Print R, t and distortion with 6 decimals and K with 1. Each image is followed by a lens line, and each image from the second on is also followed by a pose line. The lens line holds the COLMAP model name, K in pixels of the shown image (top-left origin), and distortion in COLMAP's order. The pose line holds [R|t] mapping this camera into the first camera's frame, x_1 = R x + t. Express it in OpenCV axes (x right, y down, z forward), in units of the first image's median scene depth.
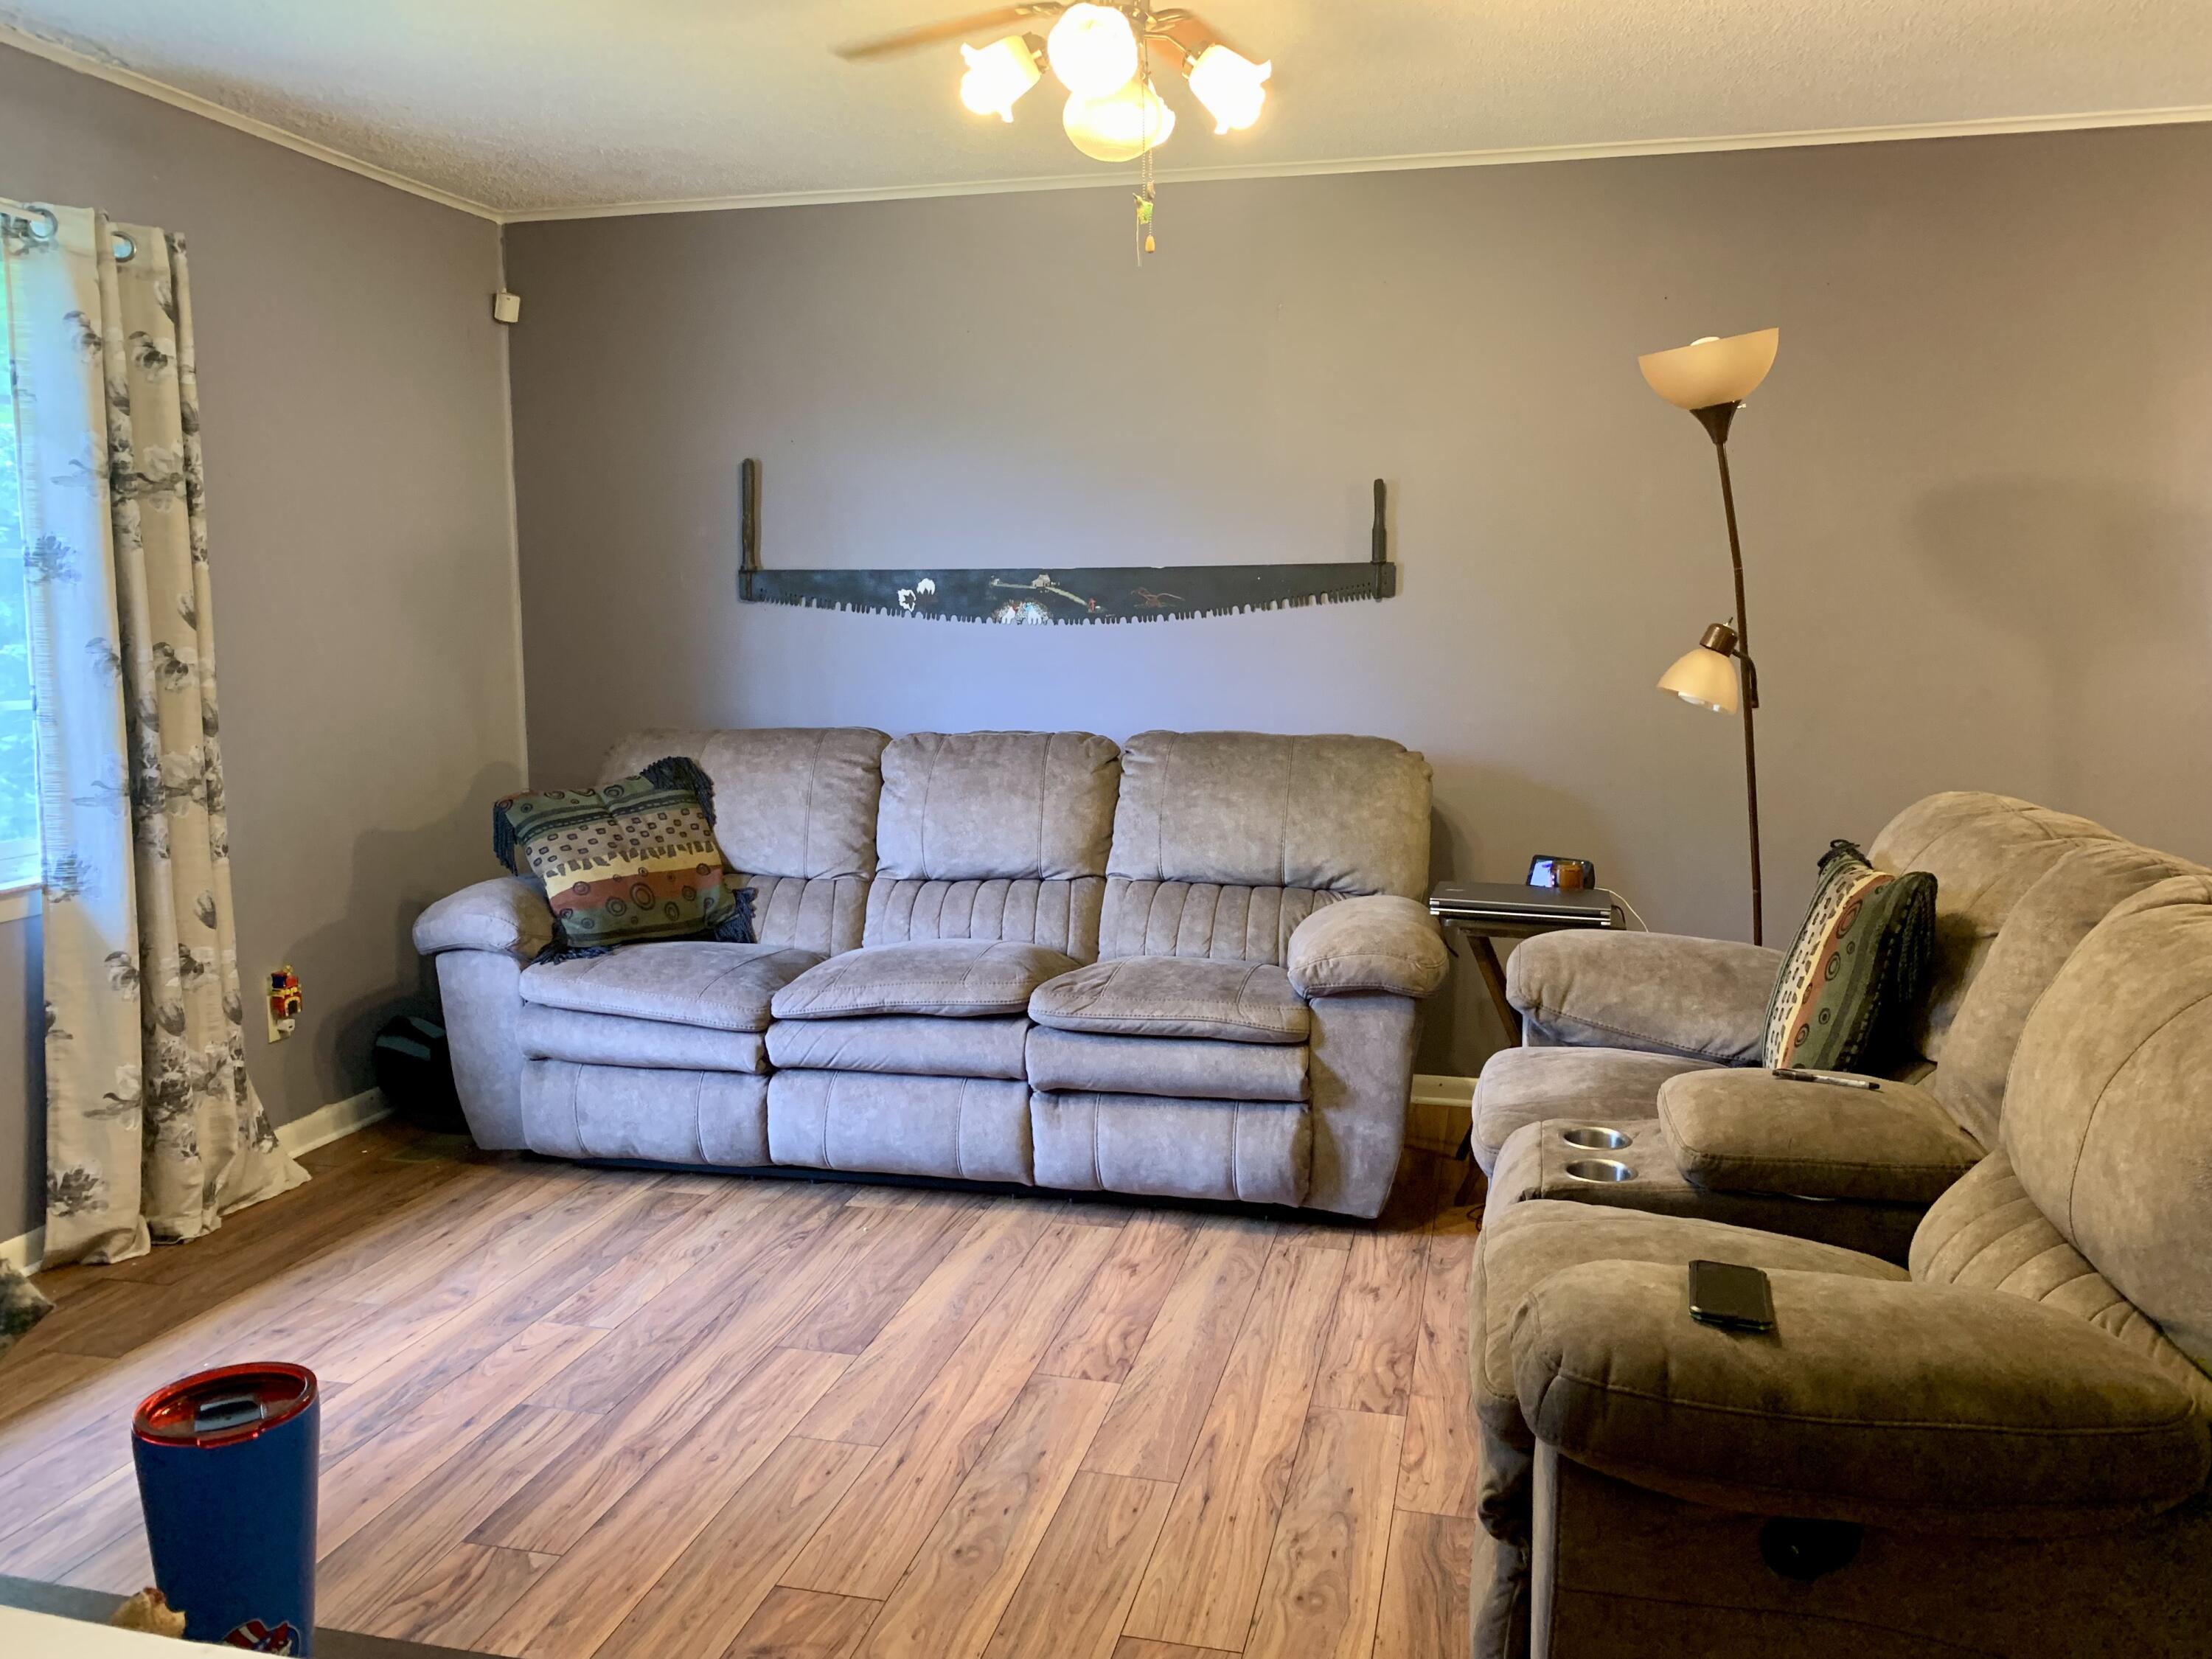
lens RADIAL K [[1684.0, 0, 1104.1], [0, 1684.0, 829.3], [0, 0, 1]] dist [0.015216, -0.011340]
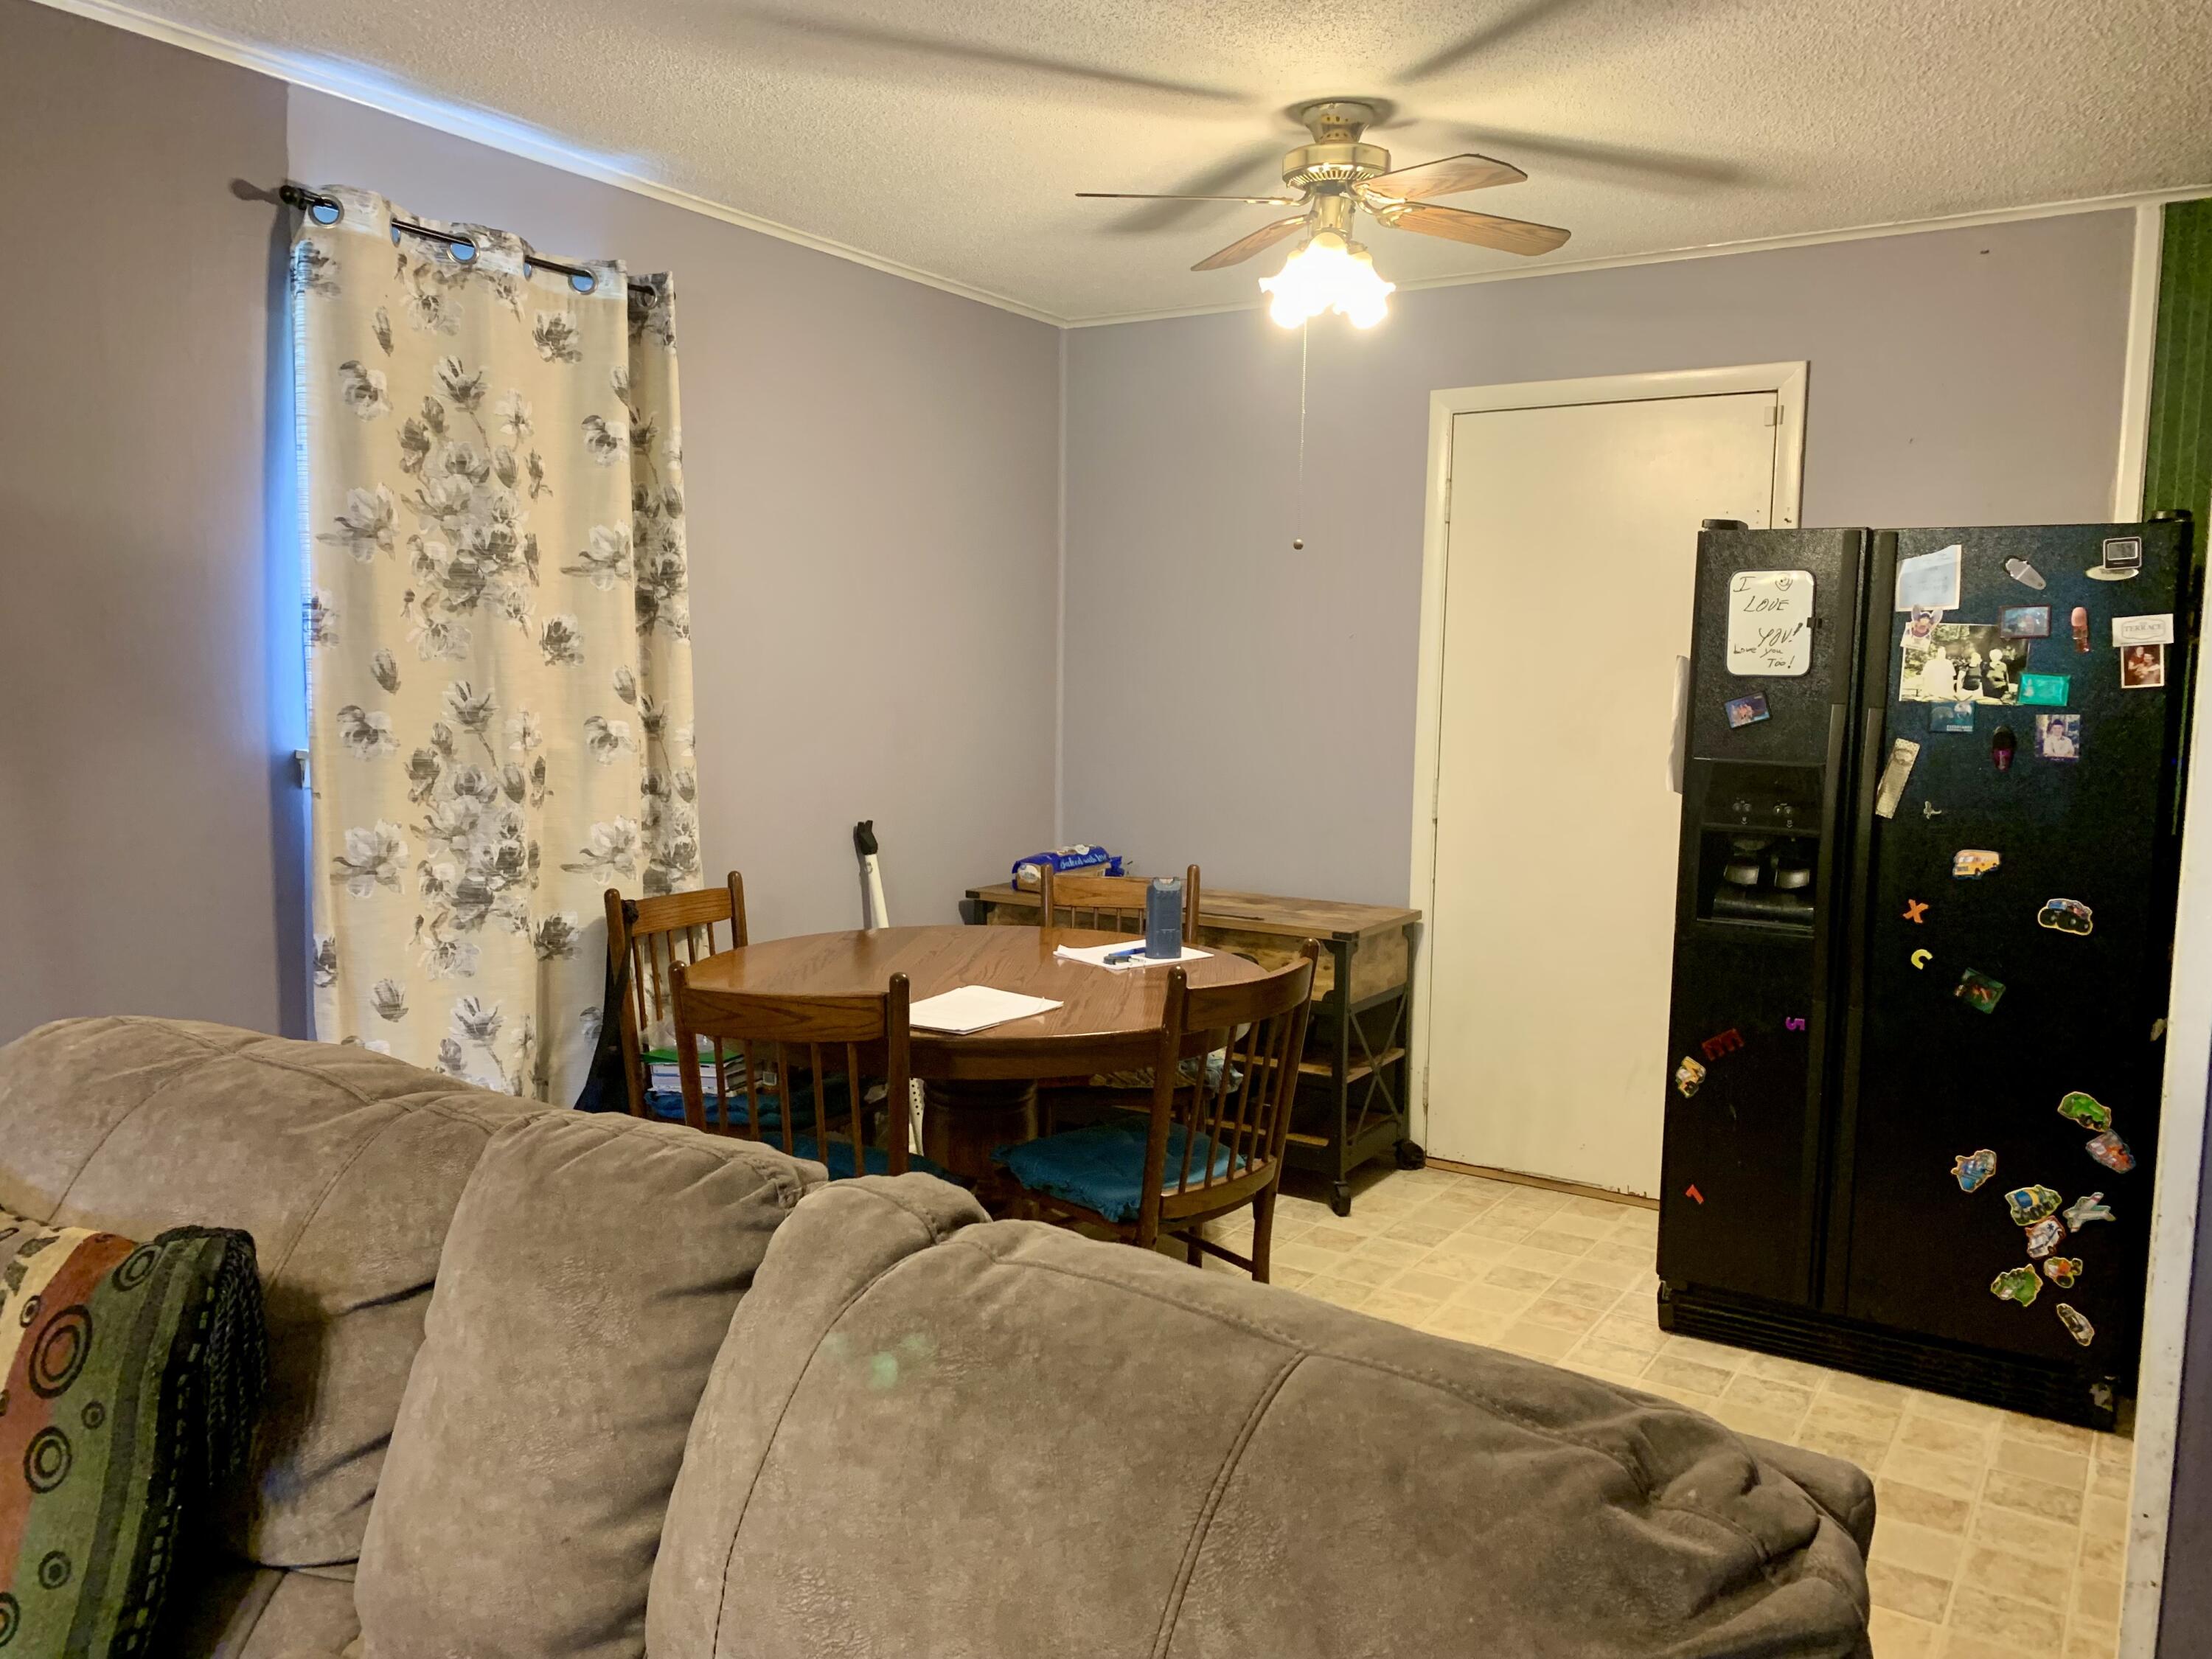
lens RADIAL K [[1684.0, 0, 1102.7], [0, 1684.0, 832.5], [0, 0, 1]] dist [0.015216, -0.011340]
pose [[0.327109, -0.090820, 0.940612, 0.088154], [0.107809, 0.992459, 0.058334, -0.098304], [-0.938817, 0.082325, 0.334433, 0.548998]]
